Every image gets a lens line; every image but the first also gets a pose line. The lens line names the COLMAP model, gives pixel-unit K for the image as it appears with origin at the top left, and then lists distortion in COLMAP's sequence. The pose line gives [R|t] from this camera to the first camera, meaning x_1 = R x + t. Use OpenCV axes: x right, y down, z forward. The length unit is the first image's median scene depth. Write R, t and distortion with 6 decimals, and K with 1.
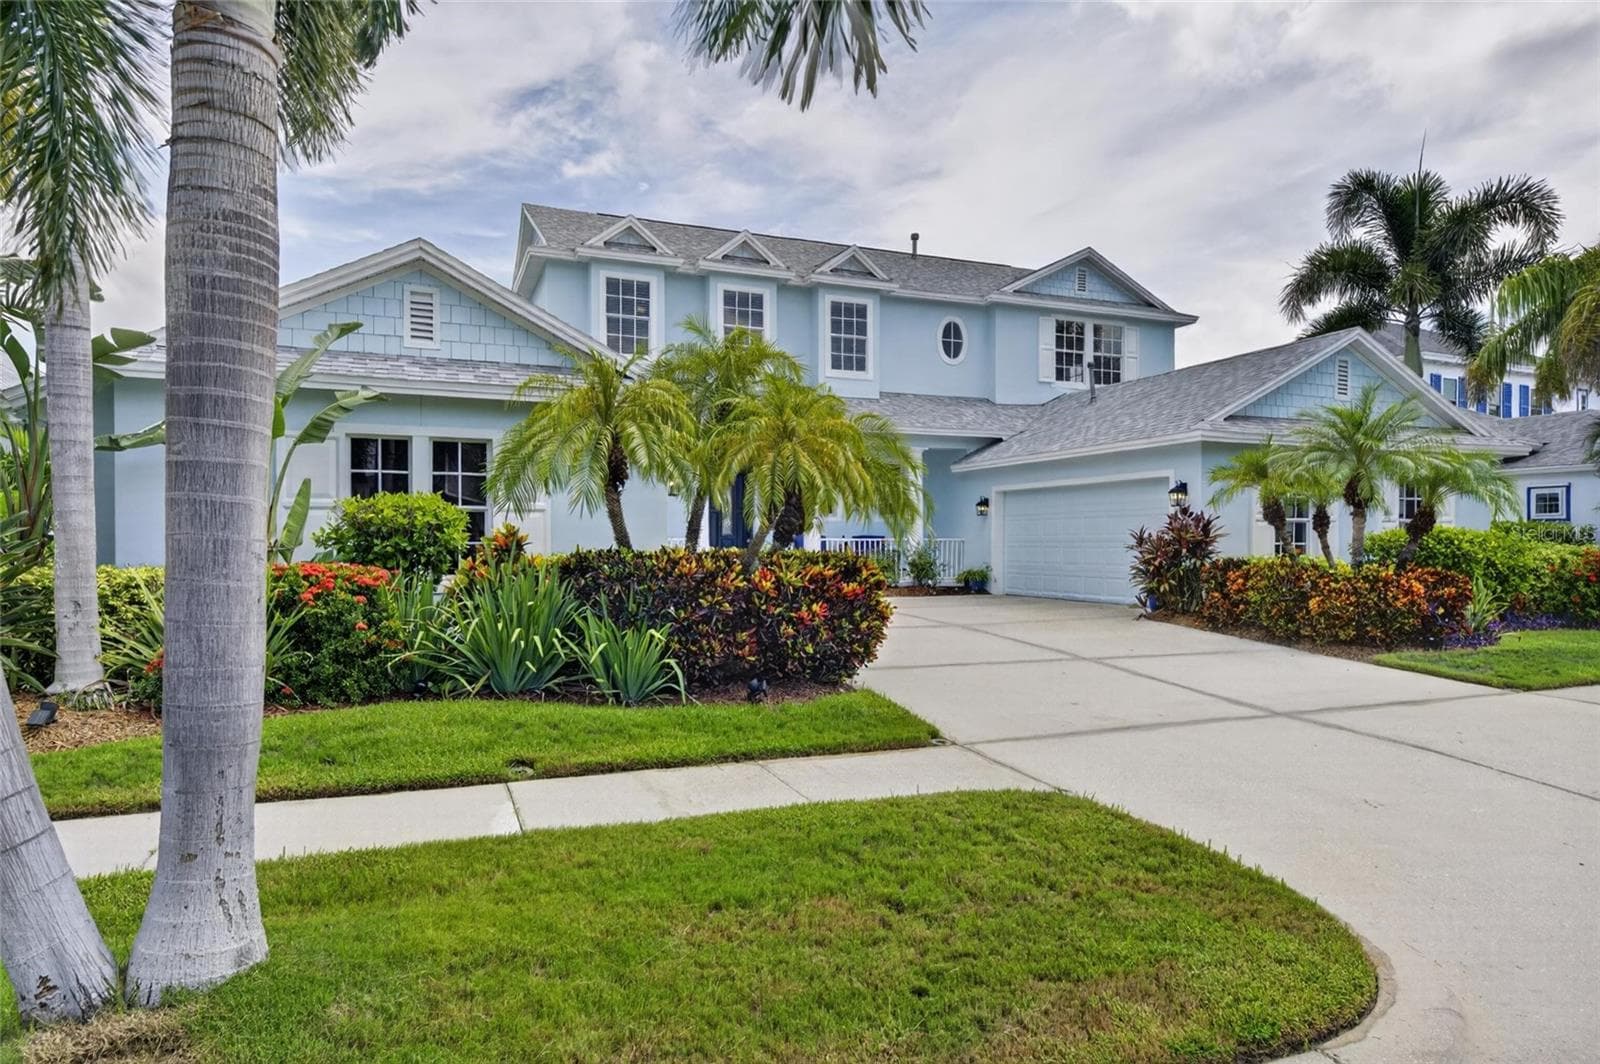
lens RADIAL K [[937.5, 0, 798.4], [0, 937.5, 541.4], [0, 0, 1]] dist [0.004966, 0.005058]
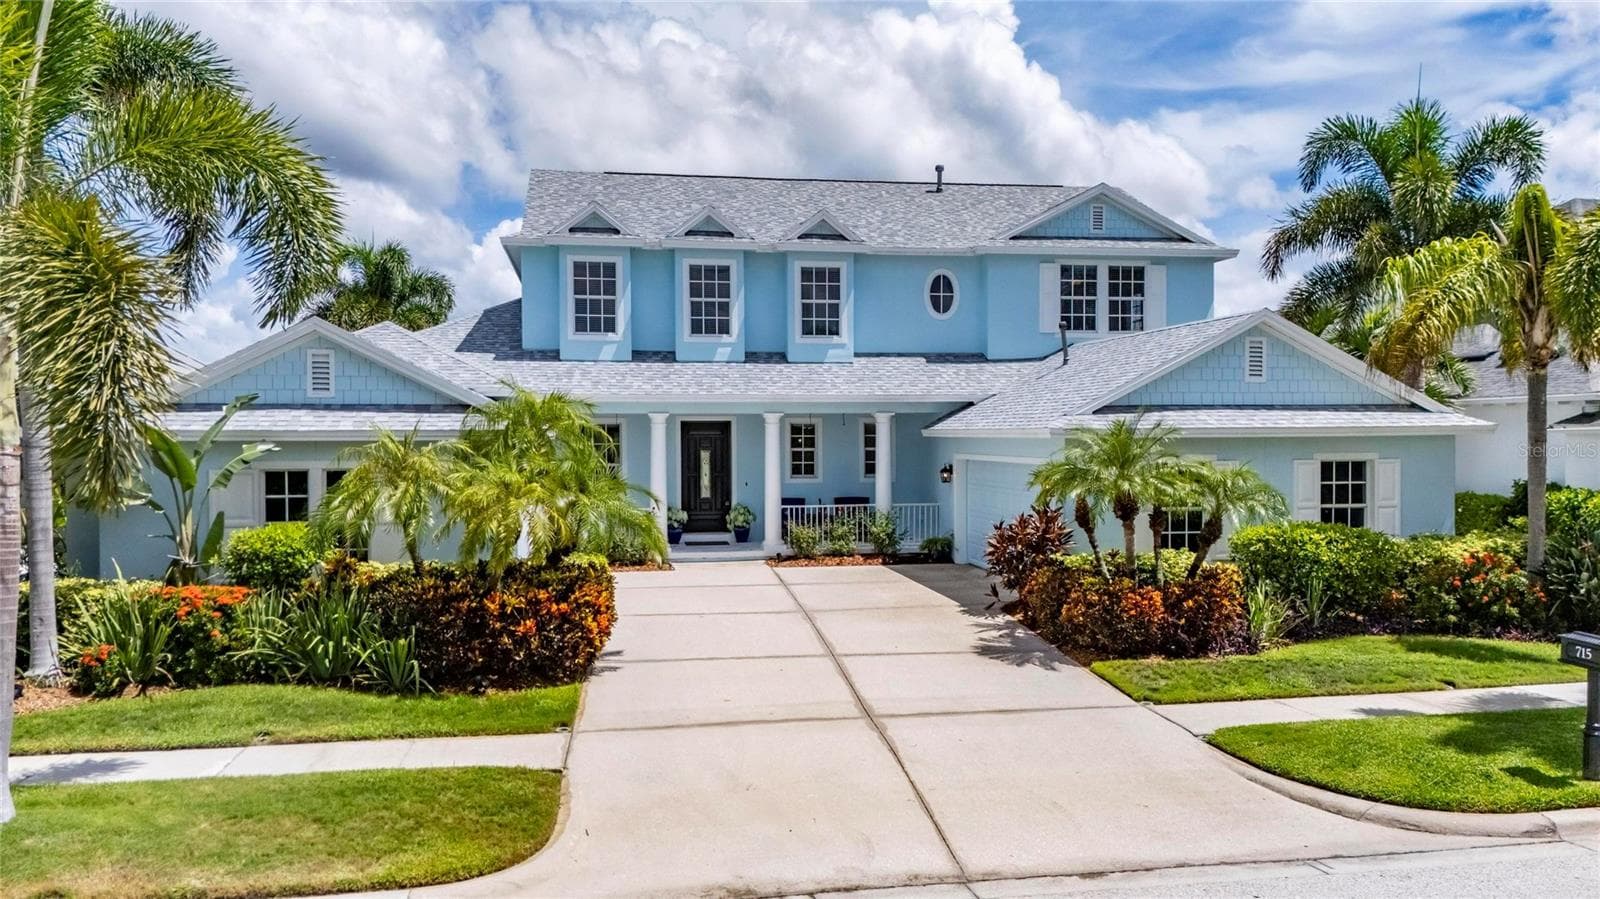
lens RADIAL K [[1159.4, 0, 792.2], [0, 1159.4, 447.7], [0, 0, 1]] dist [0.068255, -0.067090]
pose [[0.977158, -0.003898, -0.212476, 0.489586], [0.006331, 0.999922, 0.010773, -0.129996], [0.212418, -0.011872, 0.977107, -0.367295]]
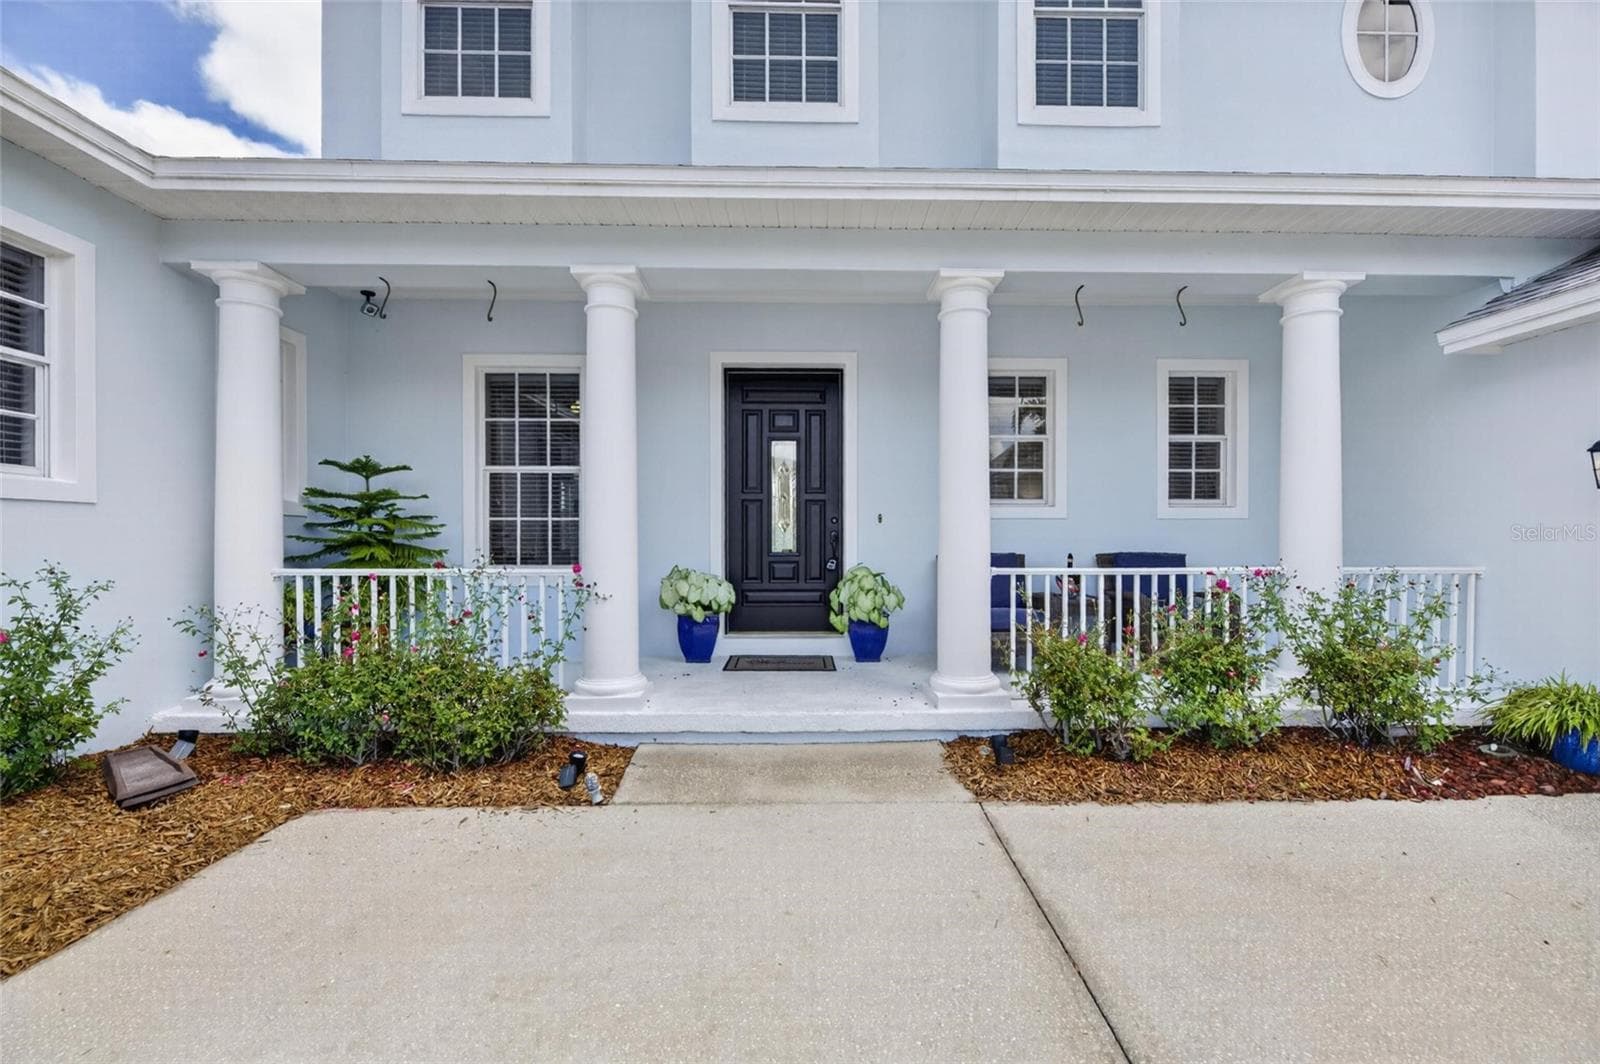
lens RADIAL K [[654.2, 0, 803.2], [0, 654.2, 536.1], [0, 0, 1]] dist [-0.001063, -0.002444]
pose [[0.938486, -0.001821, -0.345313, 0.063499], [0.000881, 0.999995, -0.002879, -0.023660], [0.345317, 0.002397, 0.938483, 1.238215]]
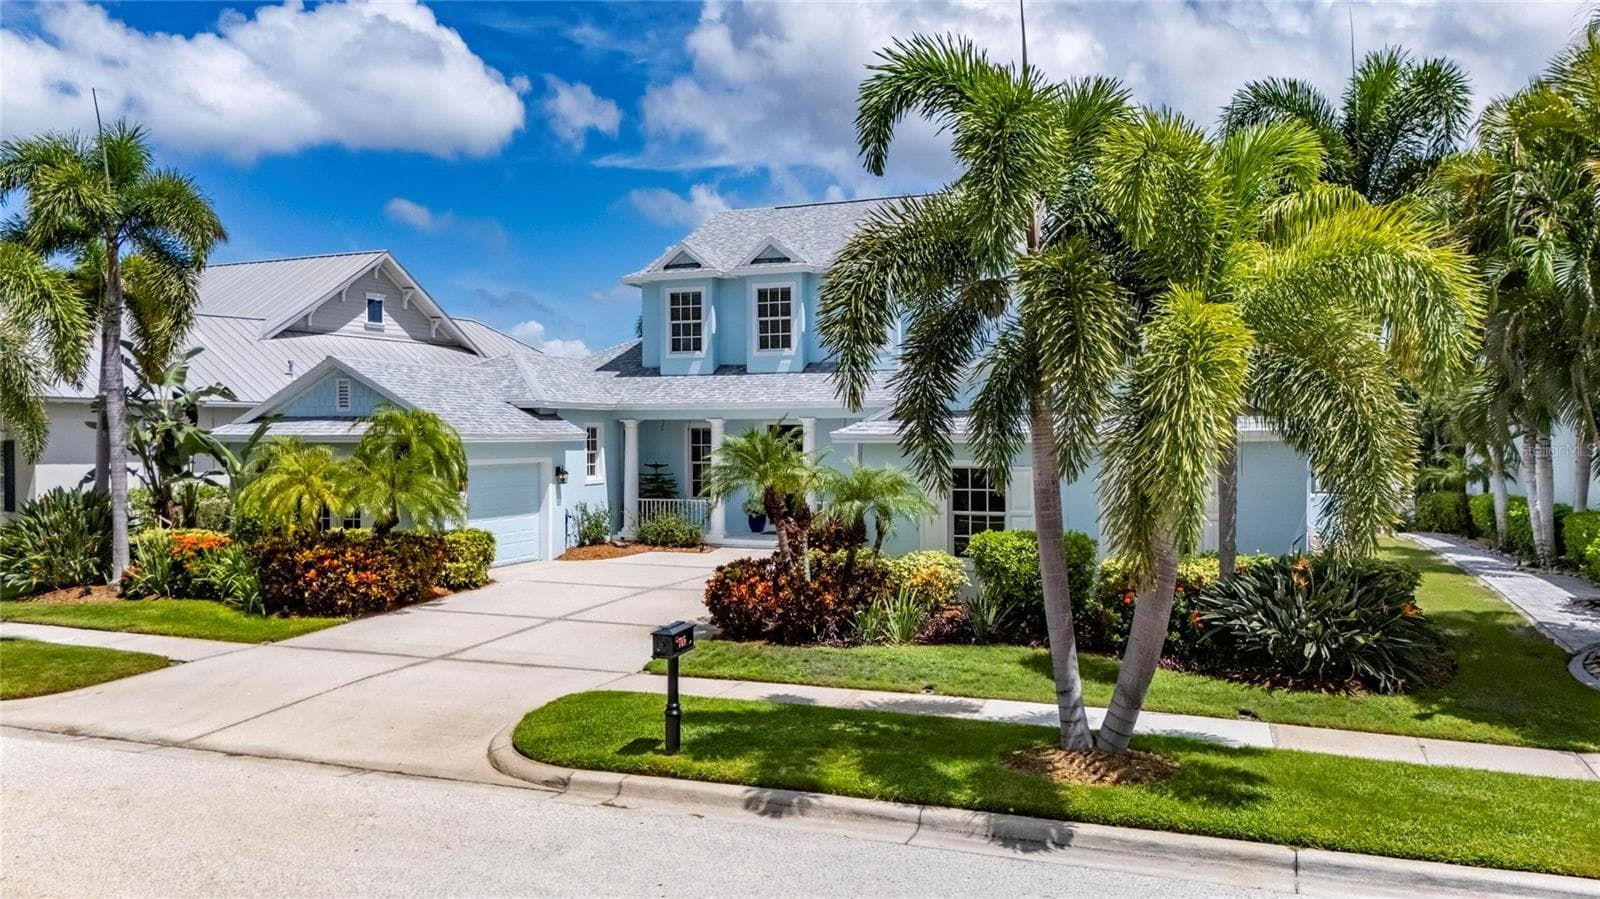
lens RADIAL K [[1159.4, 0, 796.3], [0, 1159.4, 438.6], [0, 0, 1]] dist [0.068255, -0.067090]
pose [[0.721311, -0.002352, -0.692608, 1.565476], [0.004020, 0.999992, 0.000791, -0.131493], [0.692600, -0.003355, 0.721314, -0.029453]]
